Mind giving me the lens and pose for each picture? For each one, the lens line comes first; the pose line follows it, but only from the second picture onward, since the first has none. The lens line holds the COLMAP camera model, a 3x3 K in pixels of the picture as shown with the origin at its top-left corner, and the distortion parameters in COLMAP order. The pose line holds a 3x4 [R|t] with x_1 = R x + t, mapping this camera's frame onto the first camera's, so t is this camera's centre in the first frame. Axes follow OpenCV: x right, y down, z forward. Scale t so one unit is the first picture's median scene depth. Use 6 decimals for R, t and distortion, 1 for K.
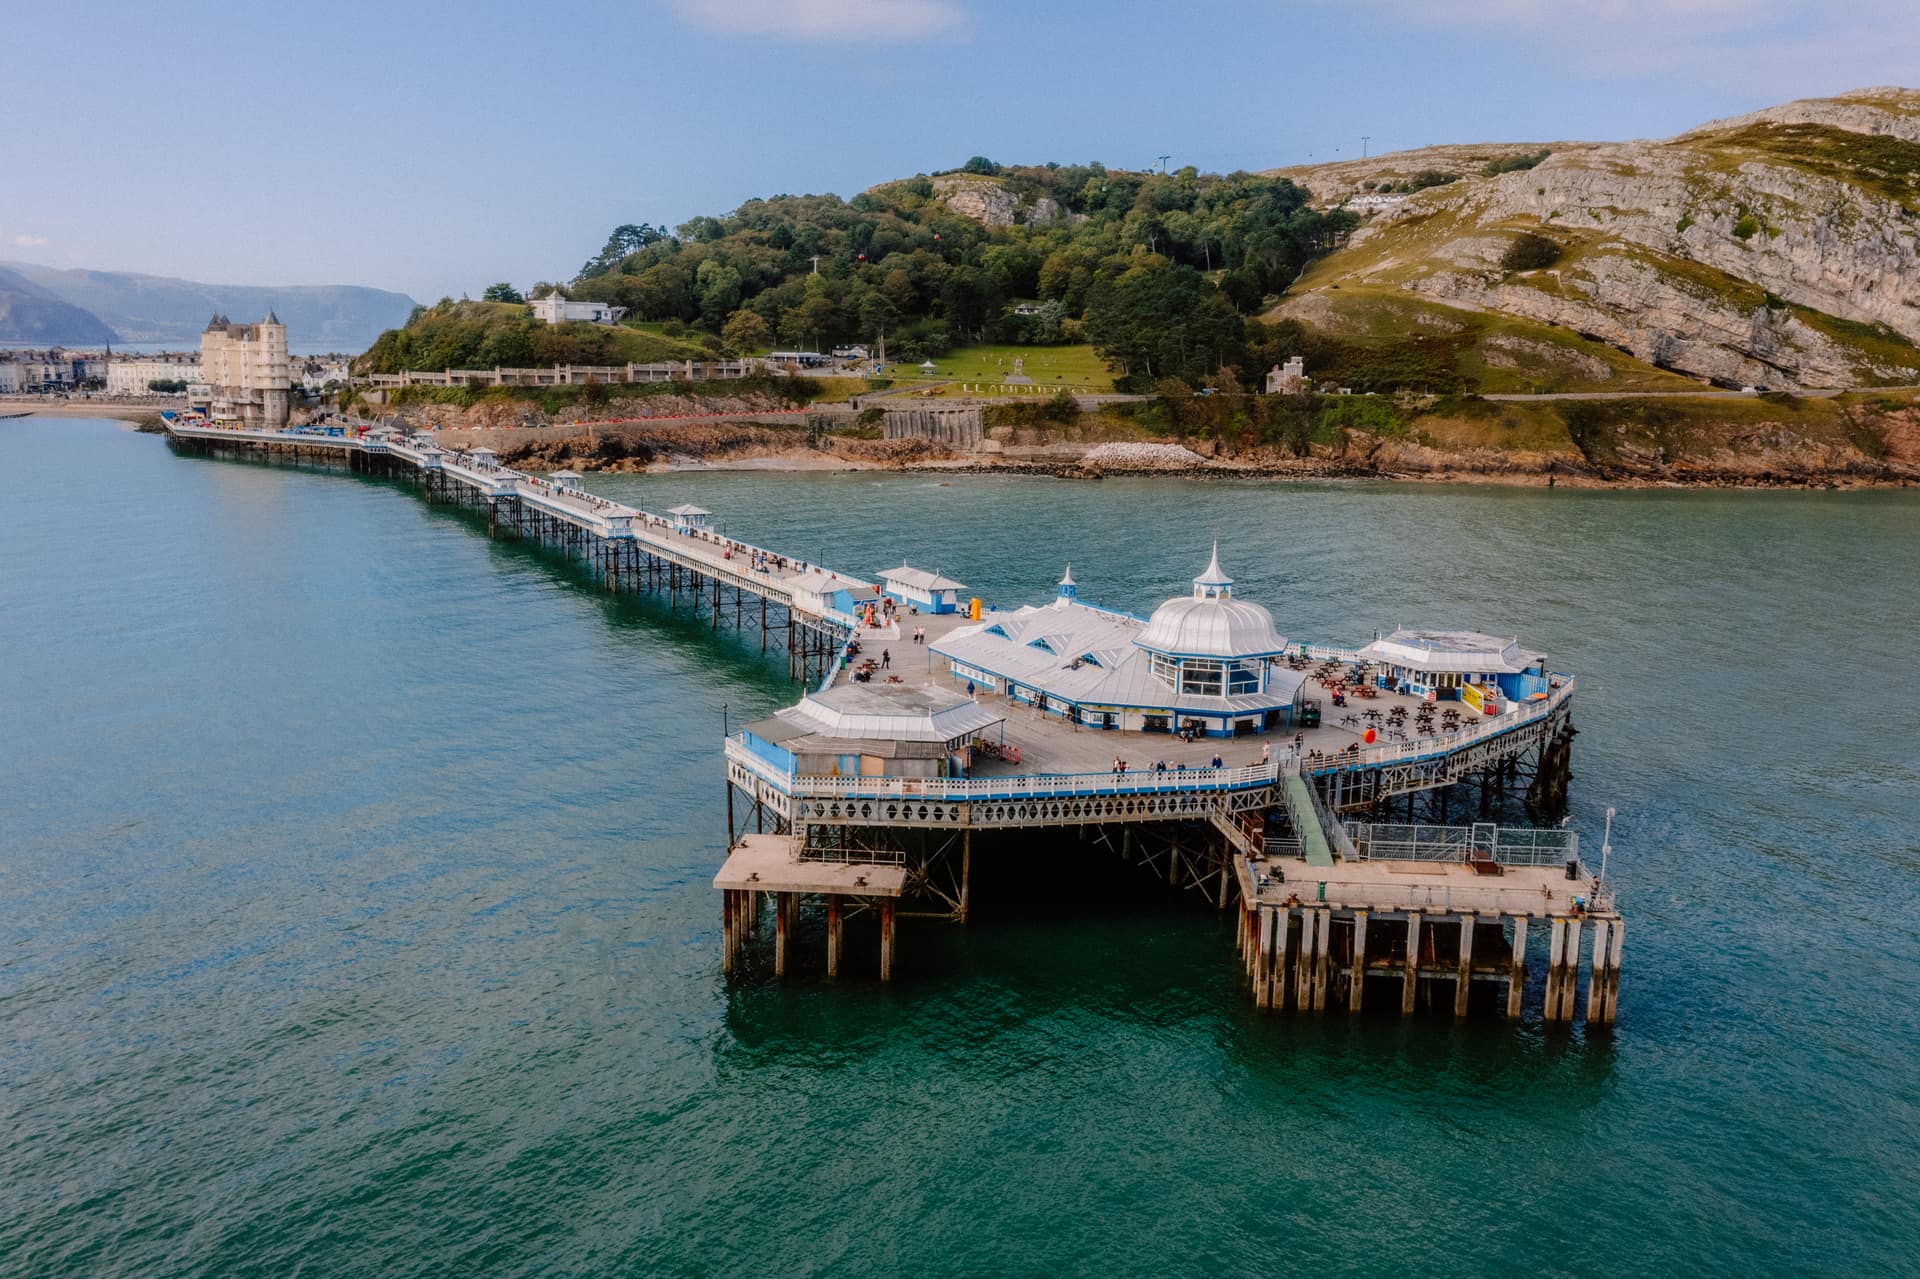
lens RADIAL K [[1584.9, 0, 959.9], [0, 1584.9, 639.6], [0, 0, 1]] dist [-0.012345, 0.004295]
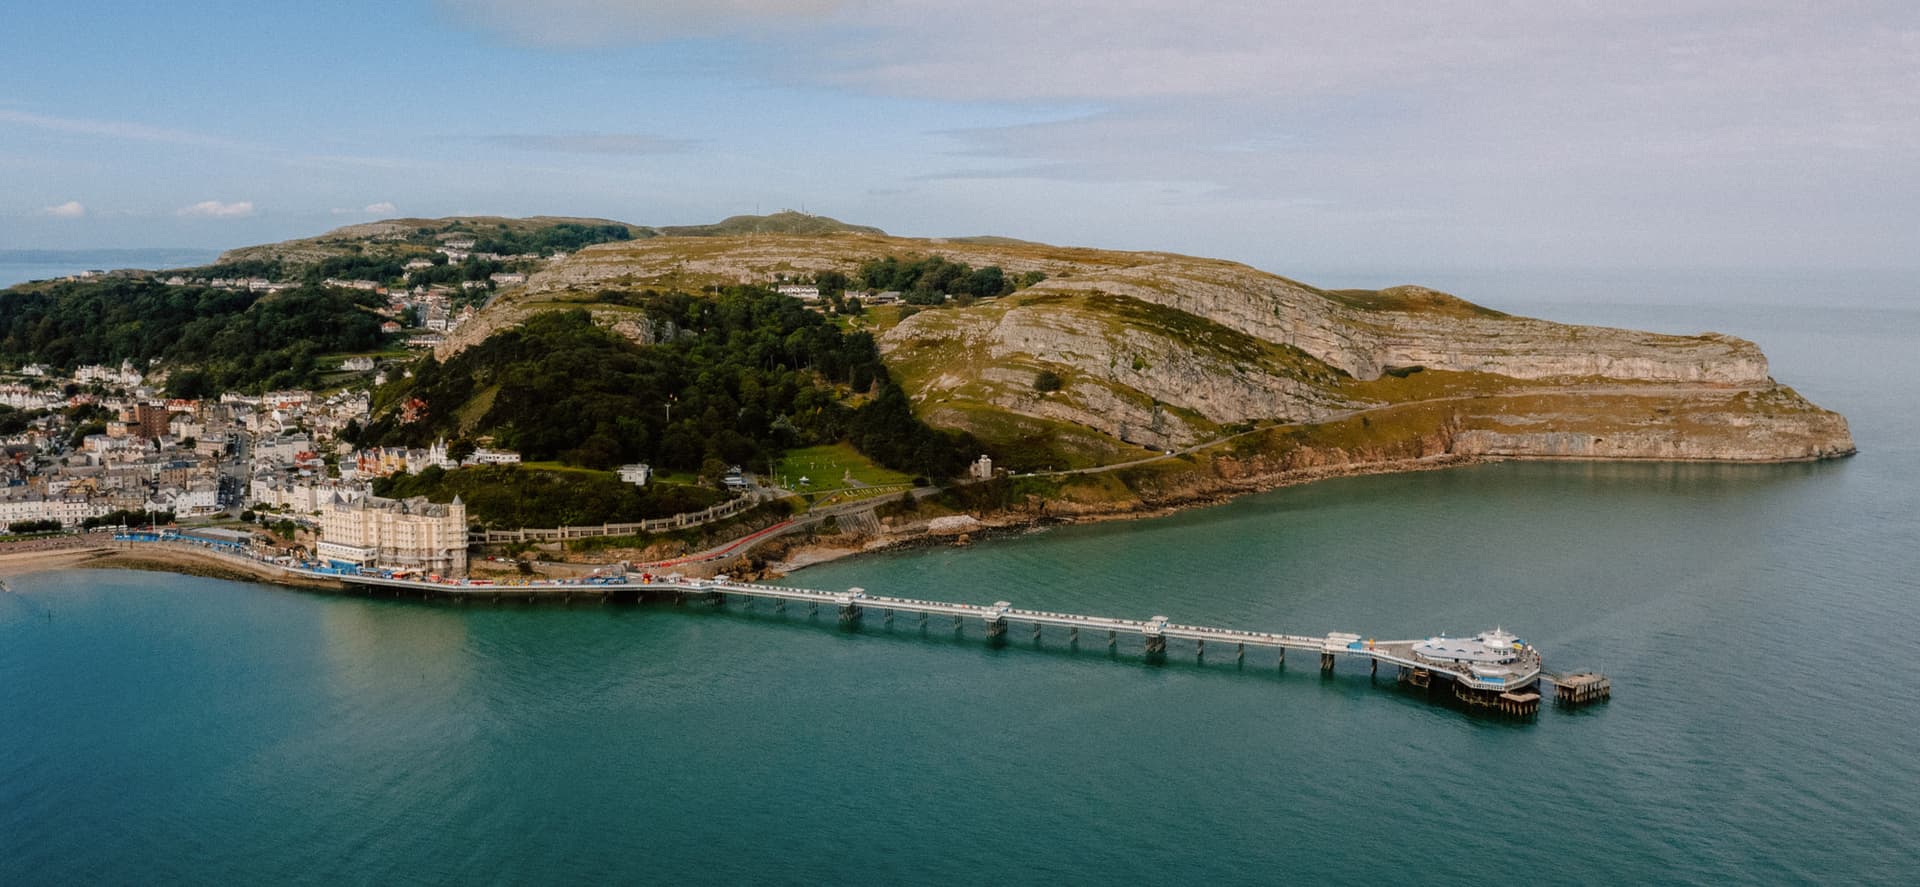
lens RADIAL K [[1579.8, 0, 962.0], [0, 1579.8, 444.3], [0, 0, 1]] dist [-0.004658, 0.000634]
pose [[0.779627, -0.091500, 0.619524, -0.927668], [0.122516, 0.992437, -0.007601, -0.177789], [-0.614143, 0.081827, 0.784941, -0.417560]]
